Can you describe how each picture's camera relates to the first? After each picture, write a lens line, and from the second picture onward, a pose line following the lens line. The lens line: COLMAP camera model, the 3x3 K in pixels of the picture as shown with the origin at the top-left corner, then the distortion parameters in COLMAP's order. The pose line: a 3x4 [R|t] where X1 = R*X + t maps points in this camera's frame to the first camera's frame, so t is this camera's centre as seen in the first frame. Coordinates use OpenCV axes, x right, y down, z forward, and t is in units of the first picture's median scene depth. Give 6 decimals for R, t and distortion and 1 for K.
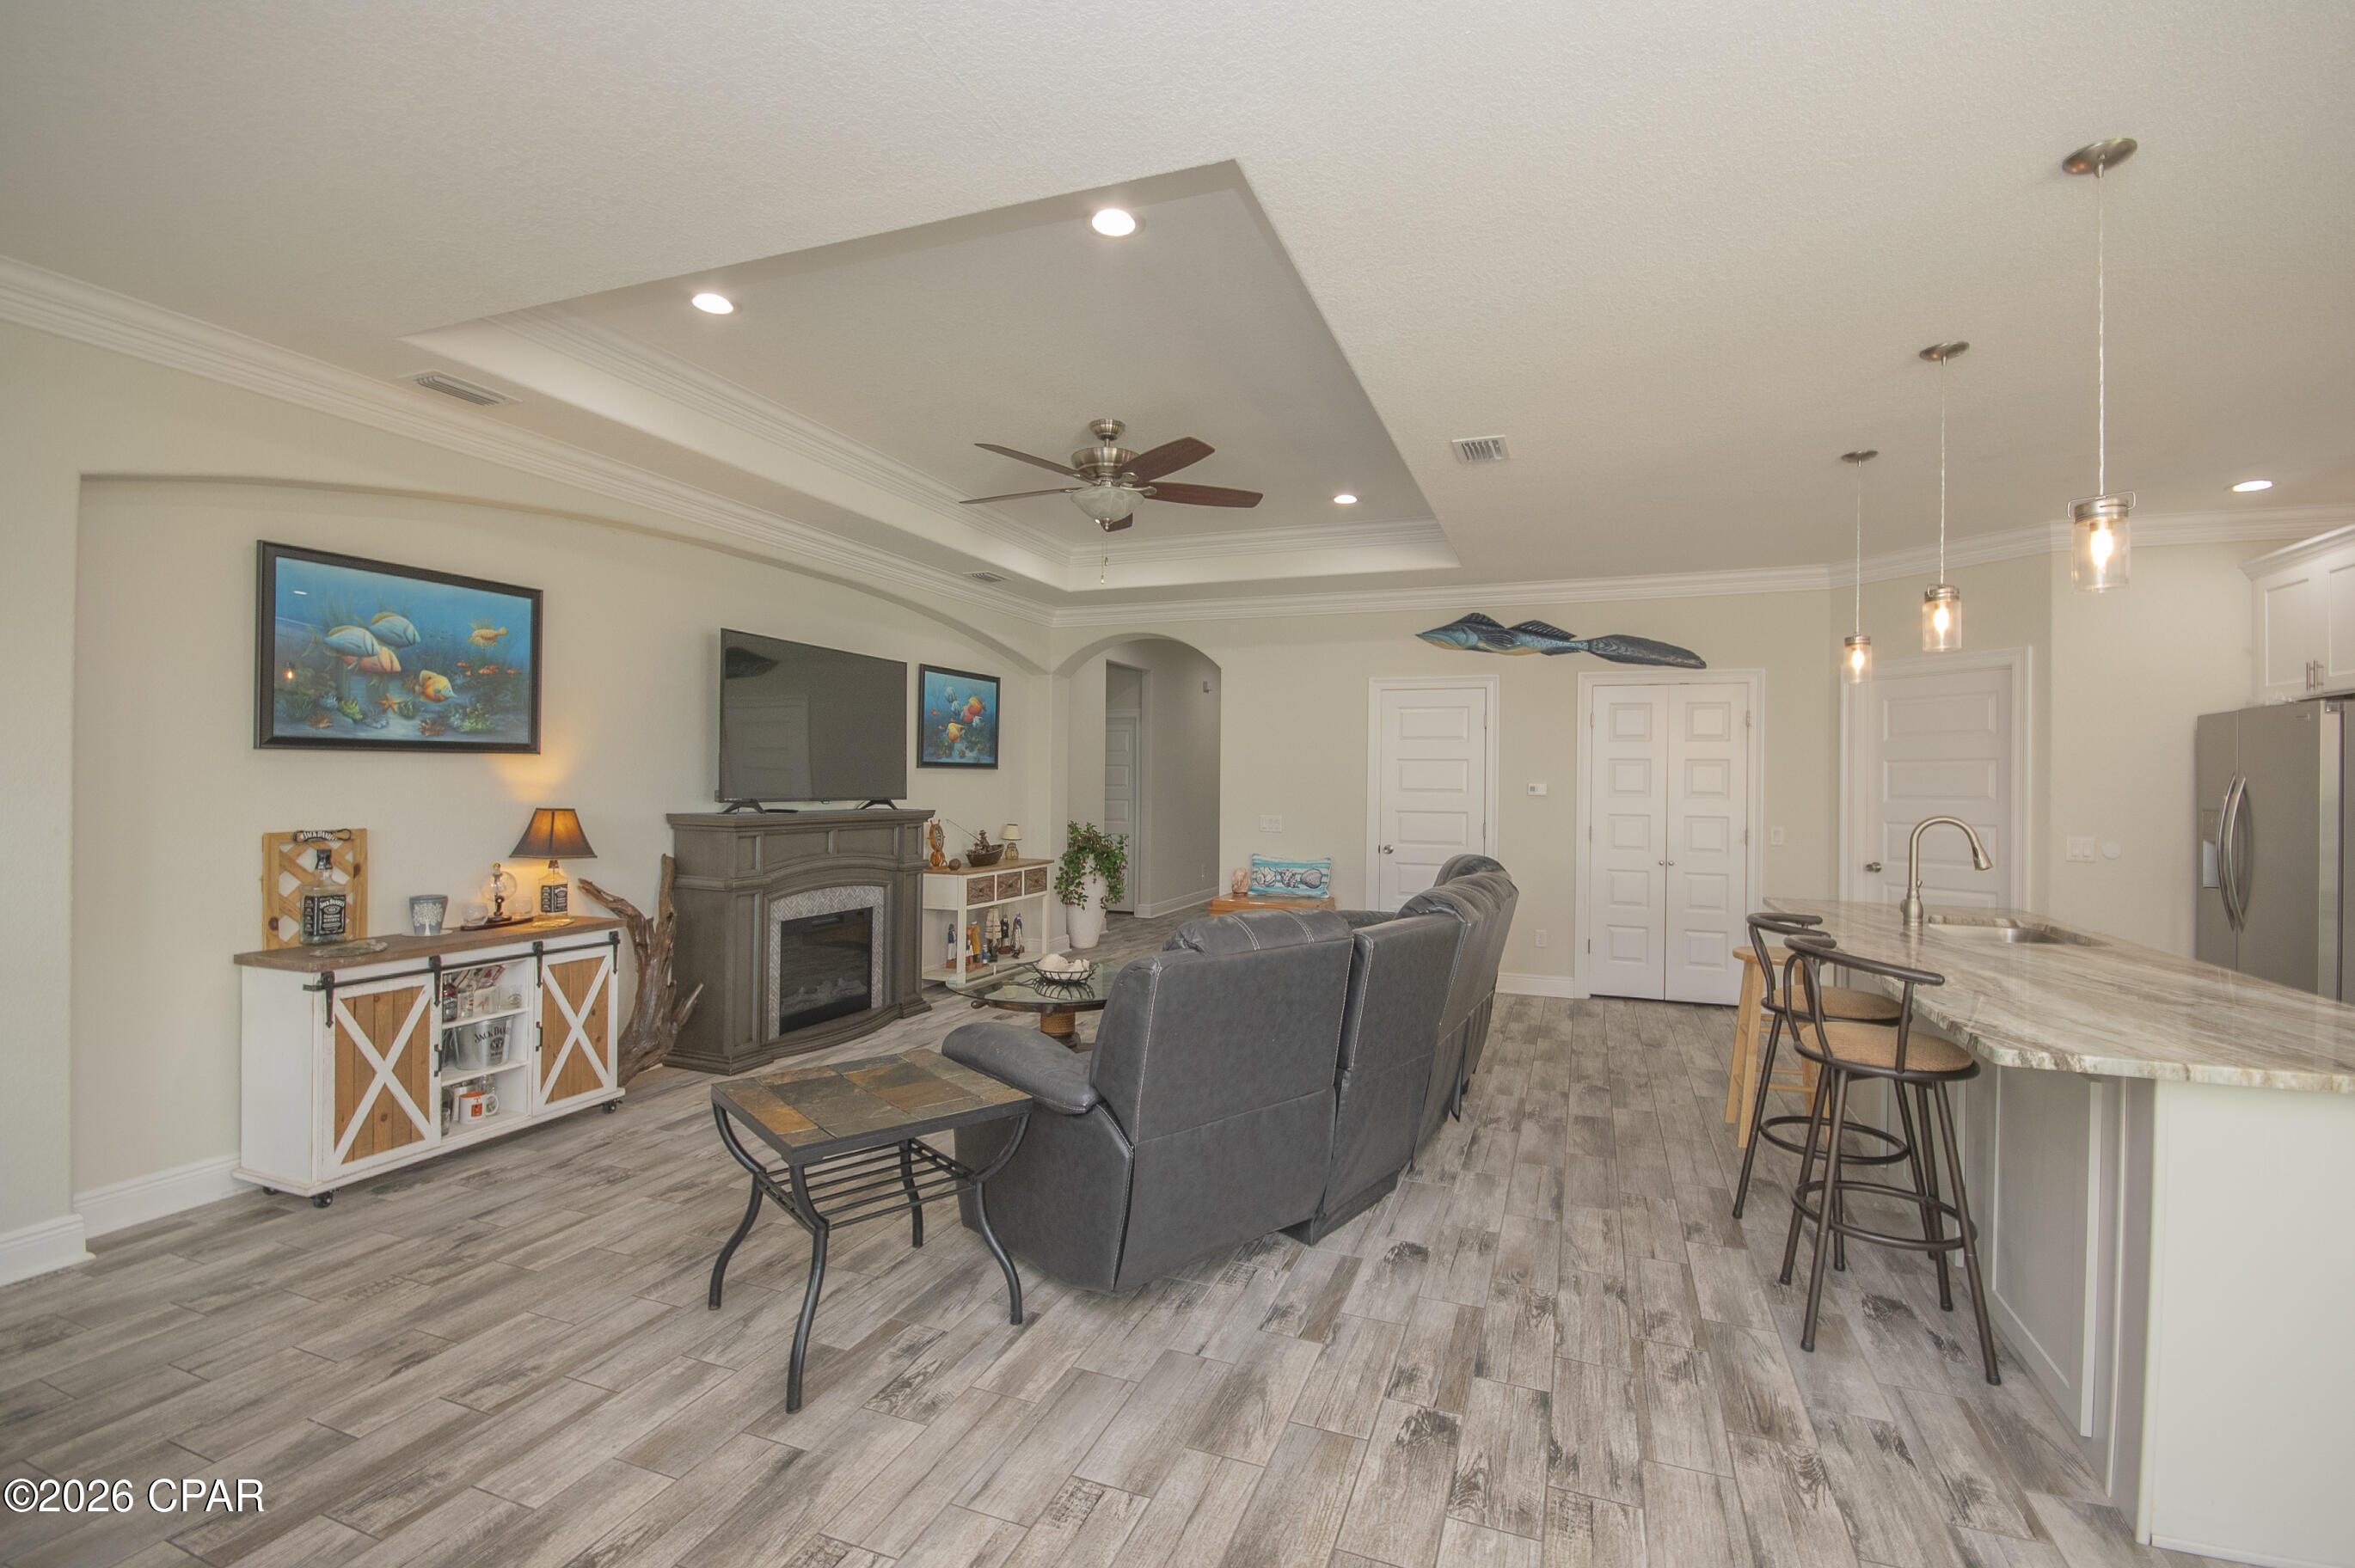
lens RADIAL K [[1034.9, 0, 1190.8], [0, 1034.9, 783.2], [0, 0, 1]] dist [0.006966, -0.009645]
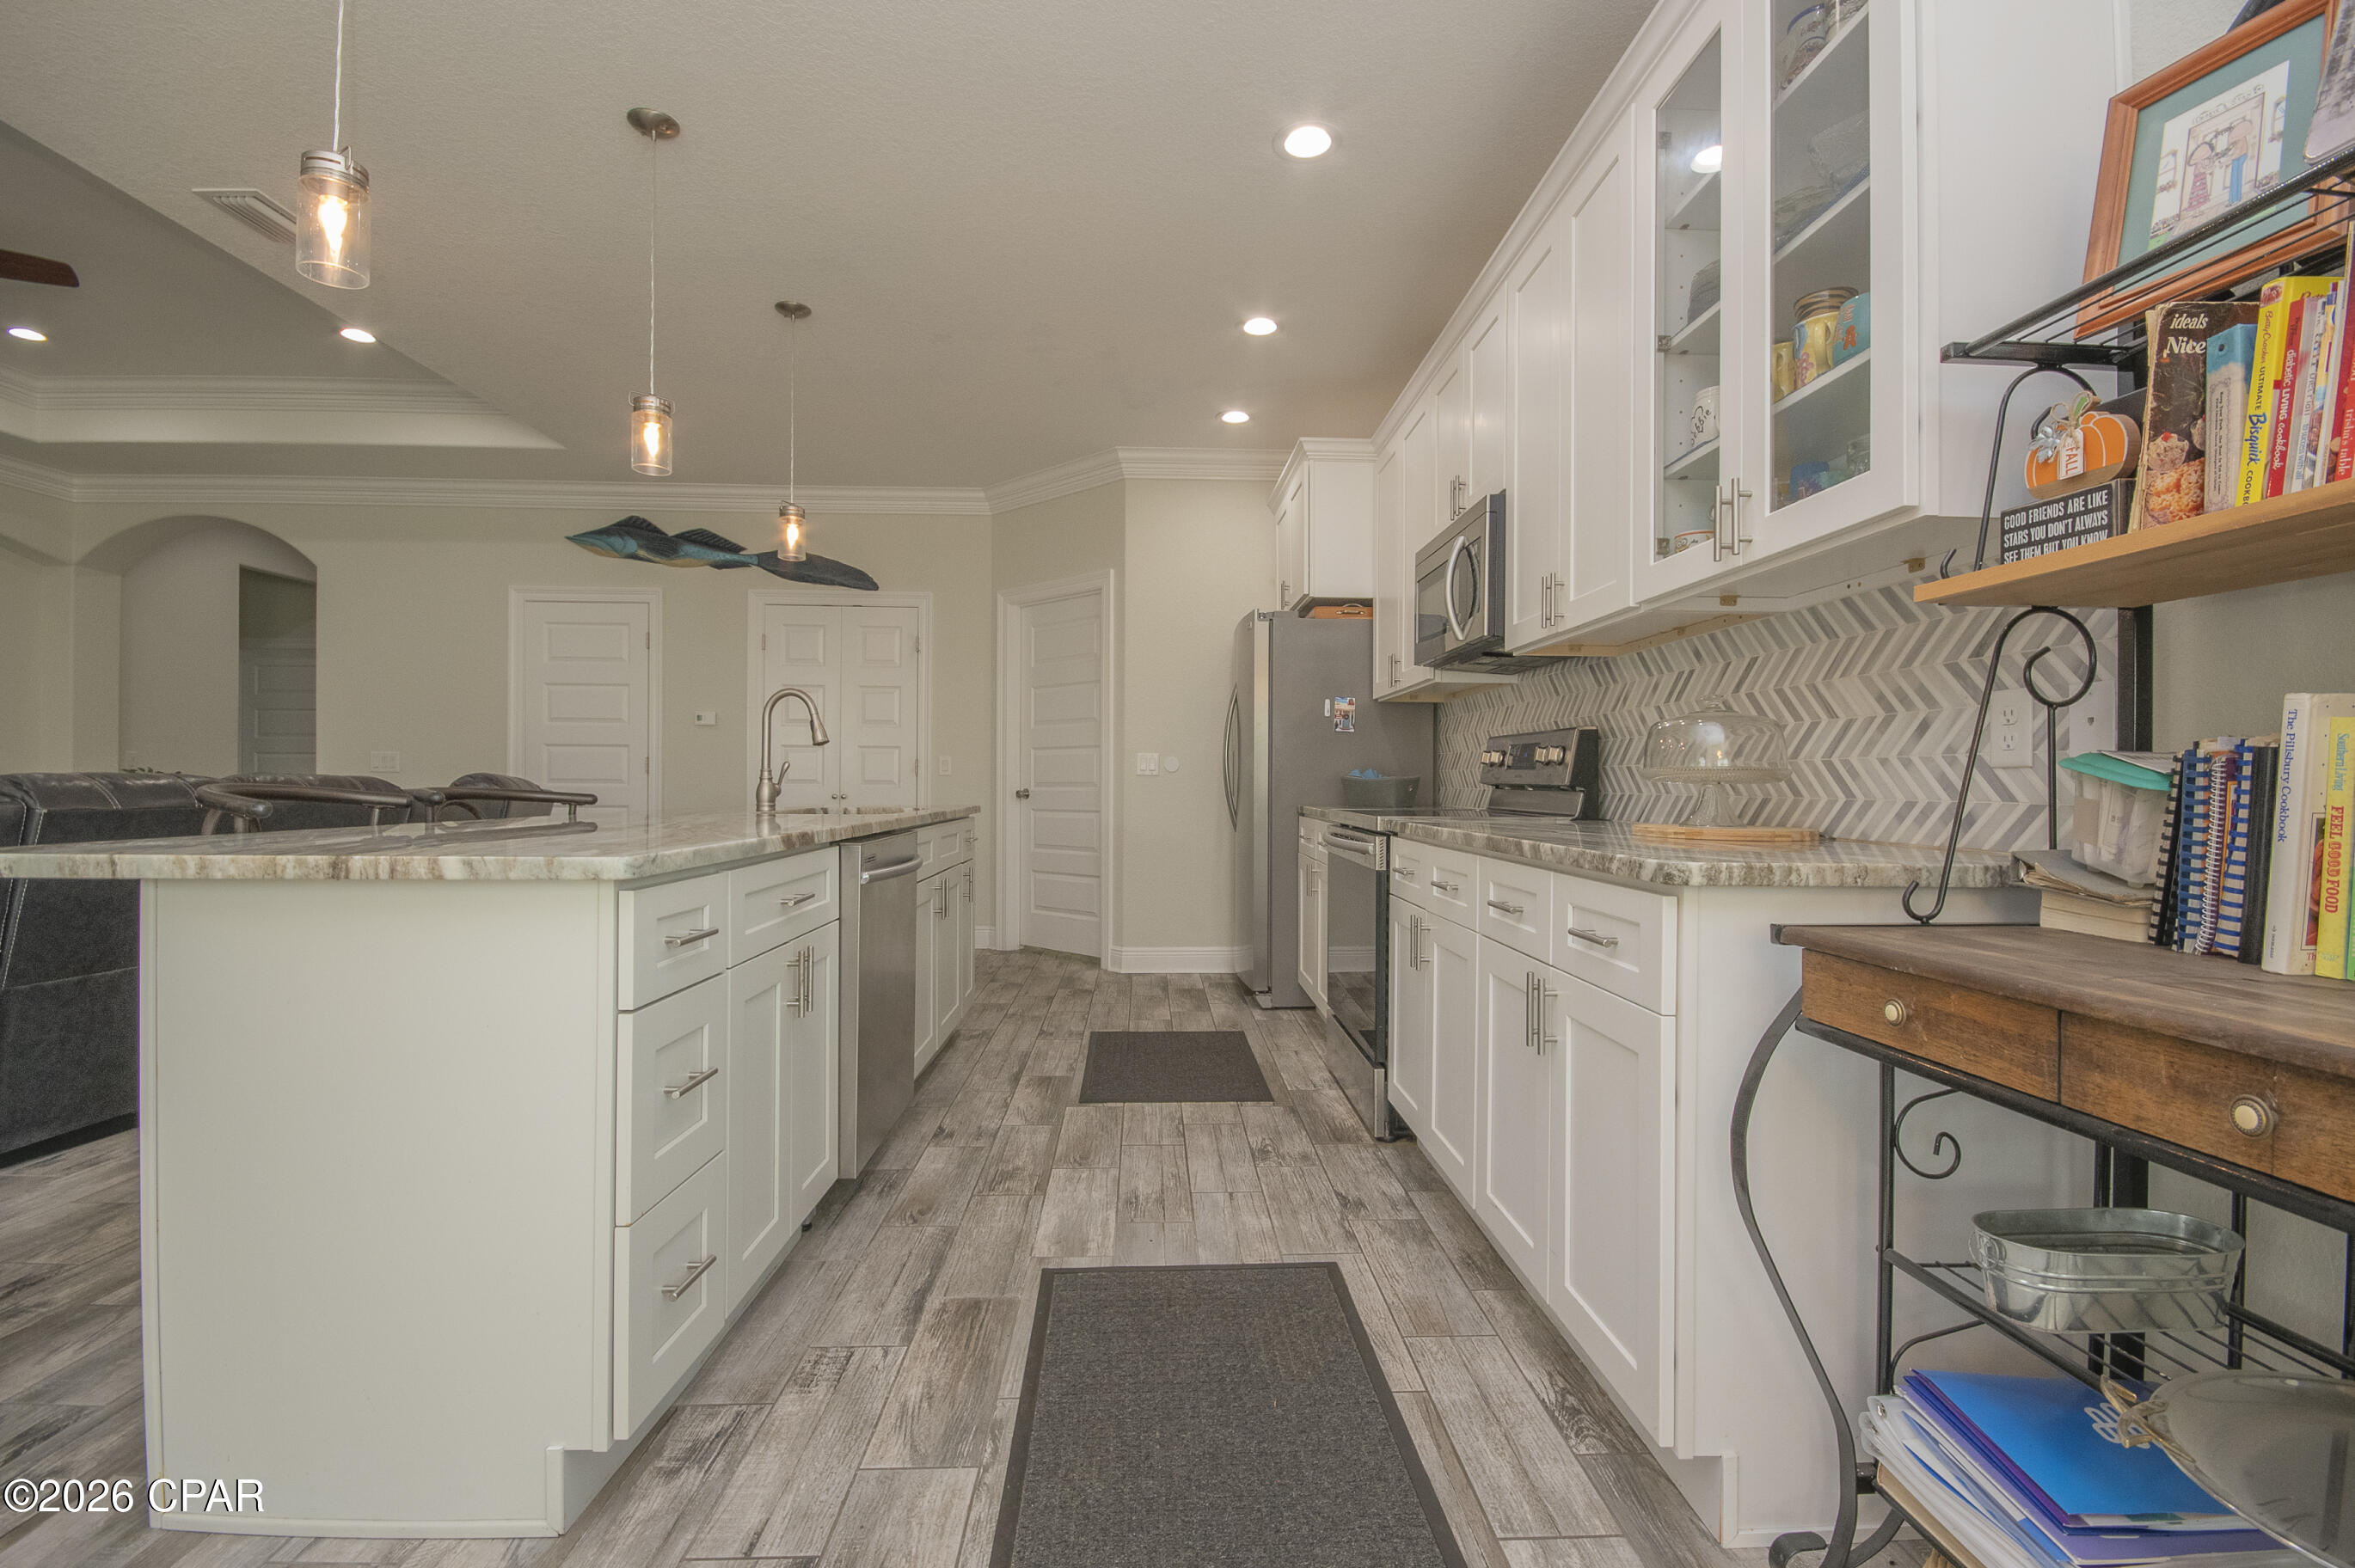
lens RADIAL K [[1034.9, 0, 1190.6], [0, 1034.9, 779.7], [0, 0, 1]] dist [0.006966, -0.009645]
pose [[0.917112, -0.005035, 0.398598, 0.586708], [0.004680, 0.999987, 0.001864, 0.095917], [-0.398603, 0.000156, 0.917124, 0.022873]]
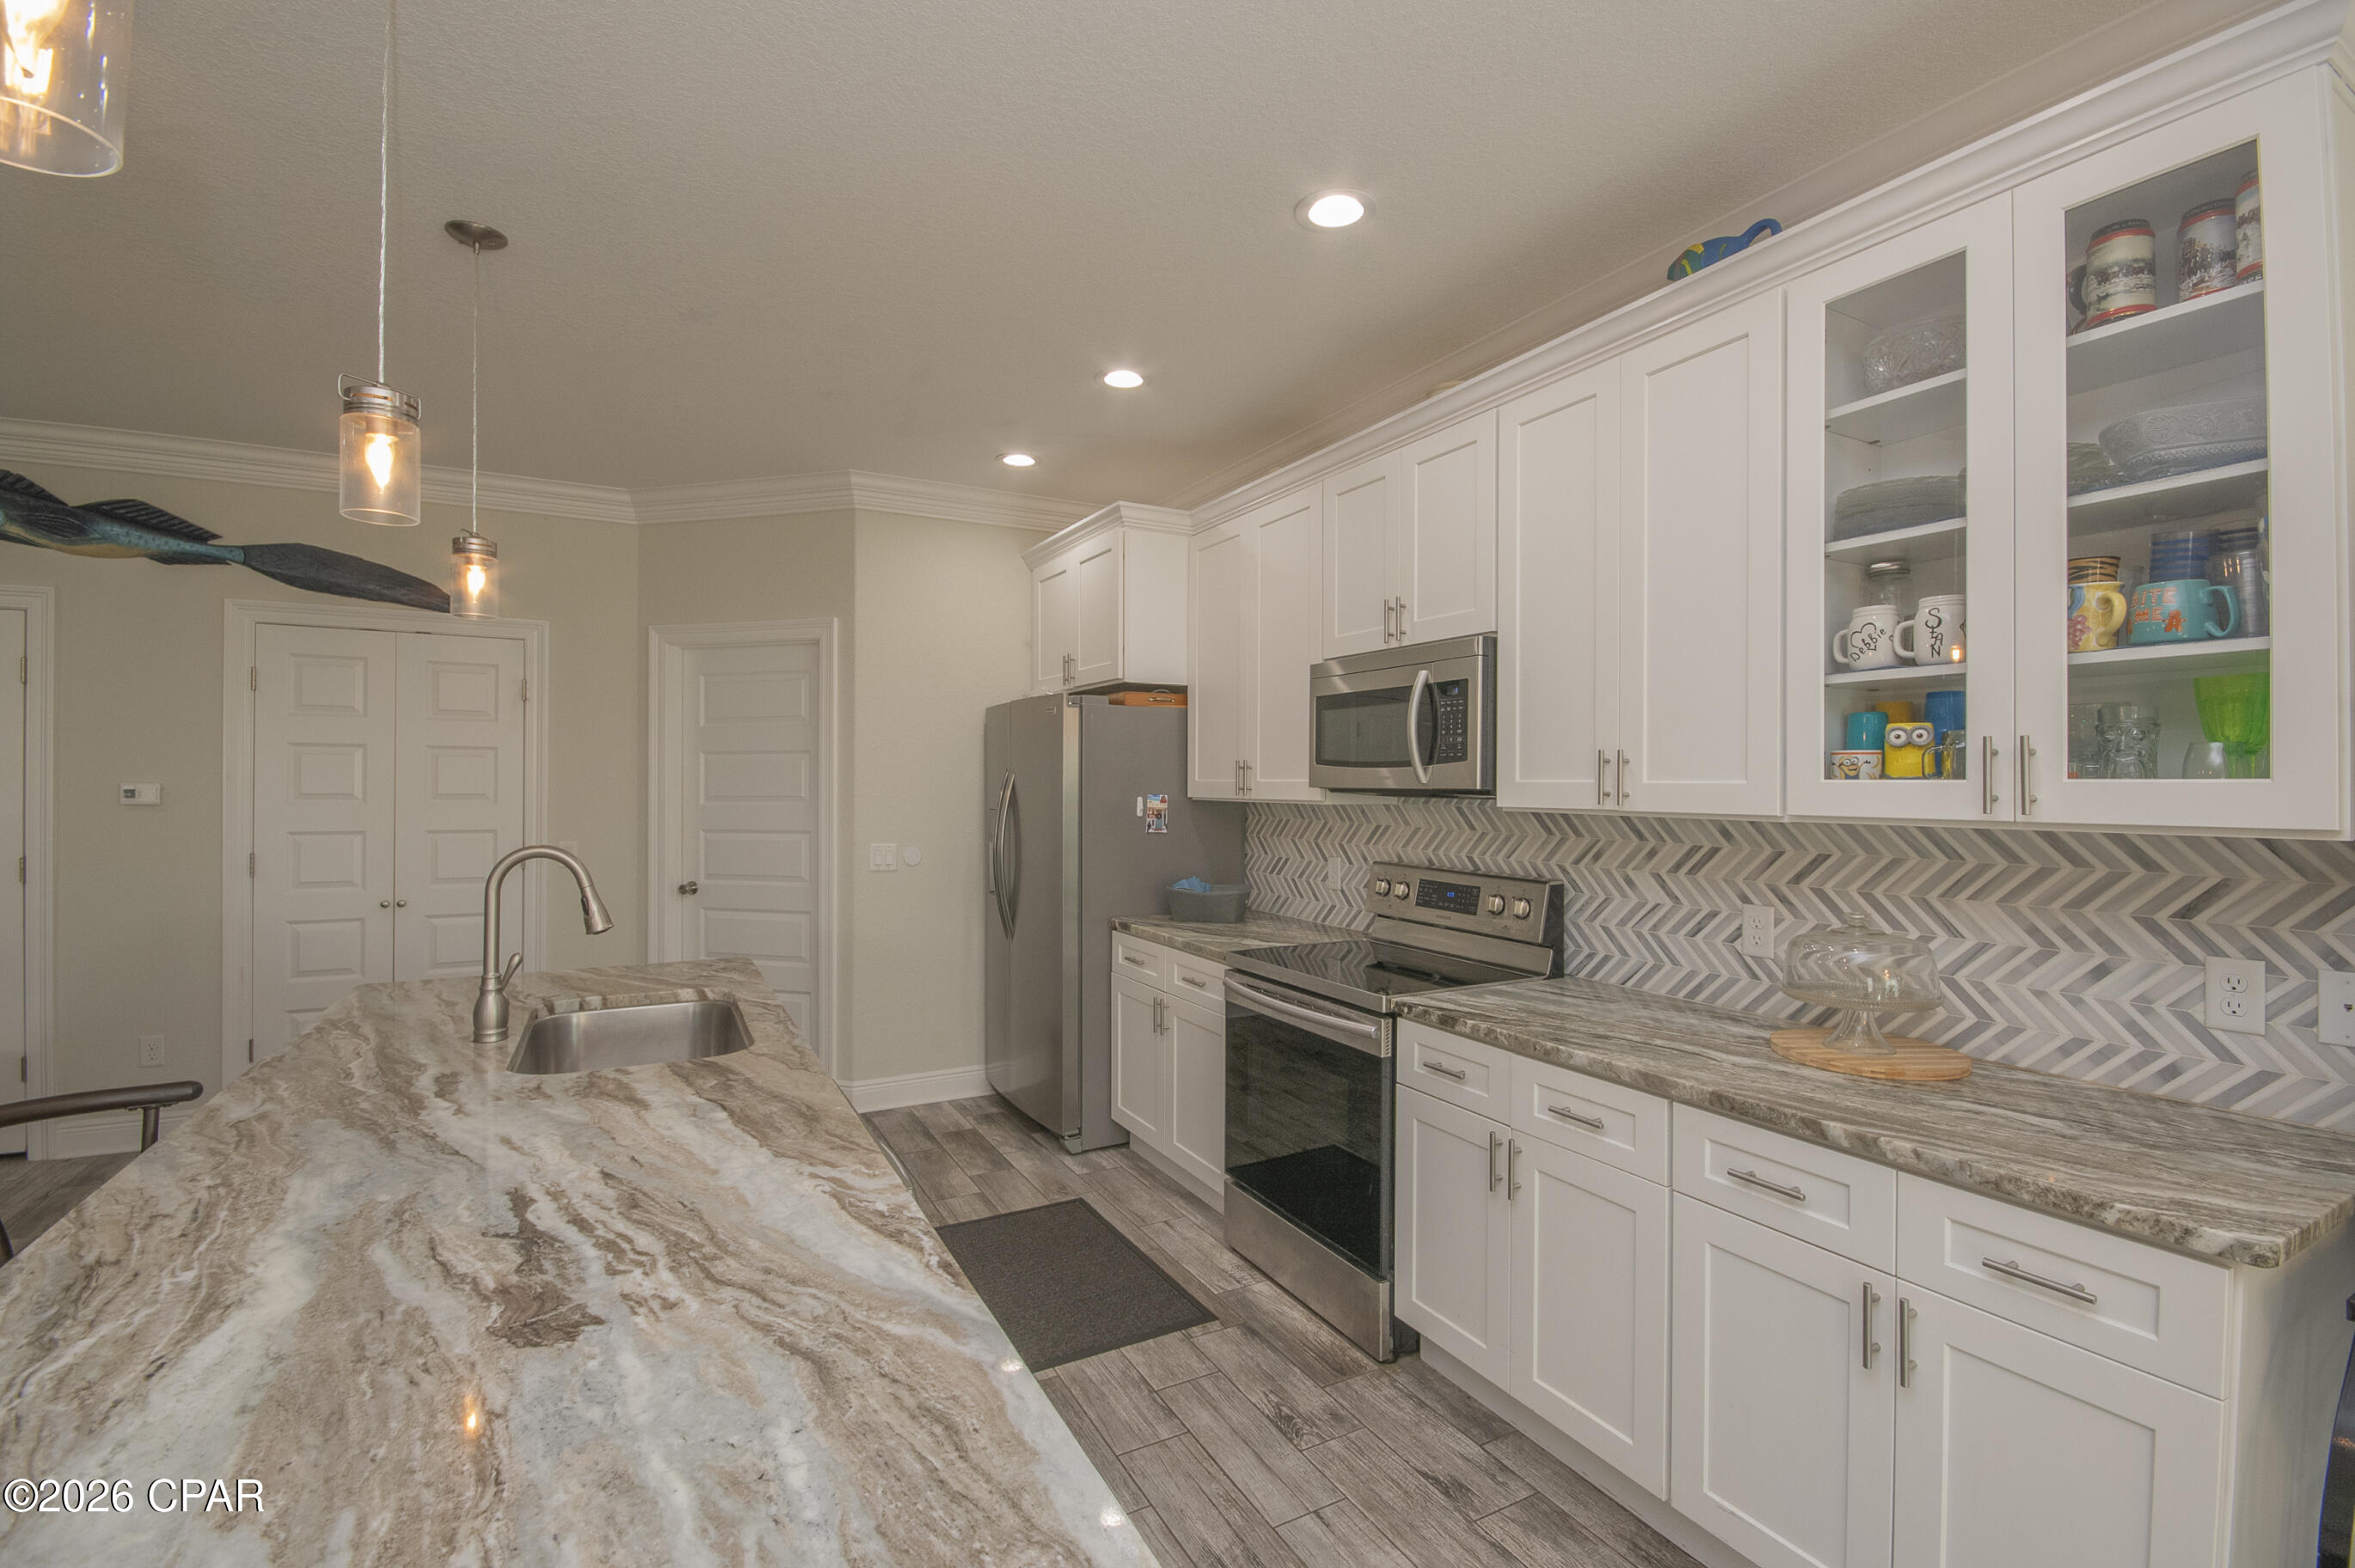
lens RADIAL K [[1034.9, 0, 1193.7], [0, 1034.9, 781.1], [0, 0, 1]] dist [0.006966, -0.009645]
pose [[0.645677, -0.007254, 0.763576, 0.445204], [0.002721, 0.999970, 0.007200, -0.006309], [-0.763606, -0.002571, 0.645678, 0.295587]]
